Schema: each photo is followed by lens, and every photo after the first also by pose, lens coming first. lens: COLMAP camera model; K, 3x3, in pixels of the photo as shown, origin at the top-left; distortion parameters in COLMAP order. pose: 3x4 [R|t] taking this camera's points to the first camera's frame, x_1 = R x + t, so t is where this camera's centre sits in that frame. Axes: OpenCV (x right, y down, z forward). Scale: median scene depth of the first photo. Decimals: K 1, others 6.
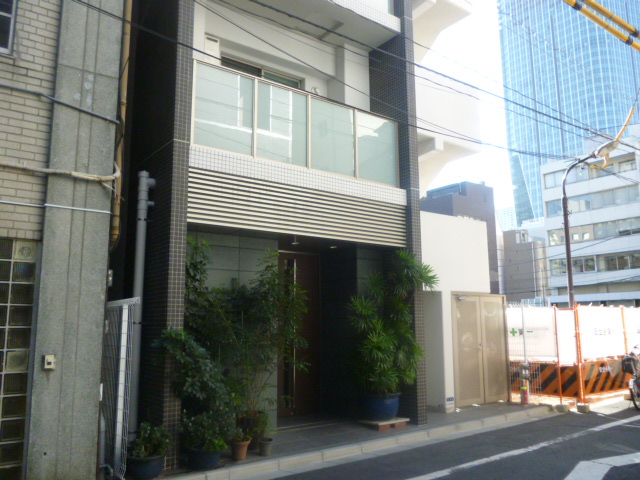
lens RADIAL K [[533.3, 0, 321.5], [0, 533.3, 238.7], [0, 0, 1]] dist [-0.010688, -0.011499]
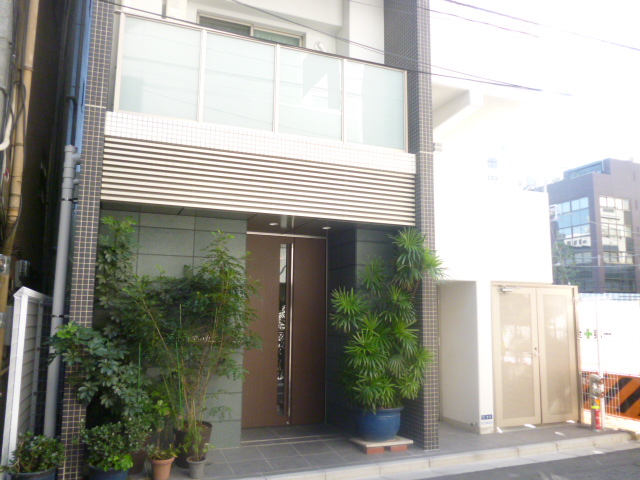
lens RADIAL K [[533.3, 0, 321.3], [0, 533.3, 241.3], [0, 0, 1]] dist [-0.010688, -0.011499]
pose [[0.966101, -0.021162, -0.257297, 0.242986], [0.025985, 0.999544, 0.015361, 0.024737], [0.256855, -0.021527, 0.966210, 0.203667]]
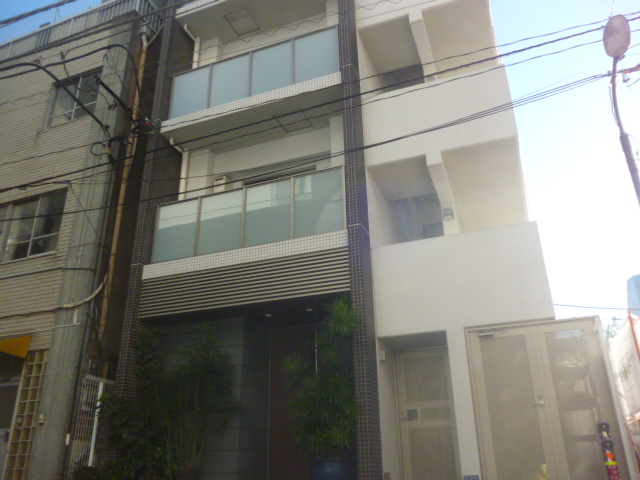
lens RADIAL K [[533.3, 0, 319.8], [0, 533.3, 237.1], [0, 0, 1]] dist [-0.010688, -0.011499]
pose [[0.528348, -0.343389, -0.776487, 0.909280], [0.151498, 0.938013, -0.311737, 0.216765], [0.835402, 0.047069, 0.547620, 0.487482]]
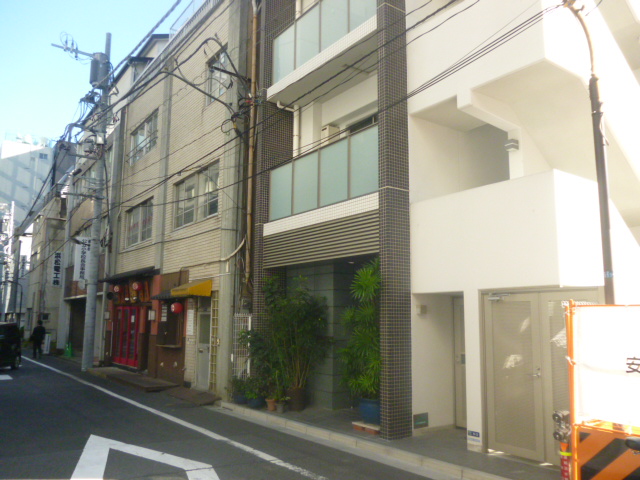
lens RADIAL K [[533.3, 0, 324.9], [0, 533.3, 237.6], [0, 0, 1]] dist [-0.010688, -0.011499]
pose [[-0.018090, -0.142935, -0.989567, 1.178216], [0.154072, 0.977509, -0.144009, 0.120454], [0.987894, -0.155069, 0.004339, 0.948937]]
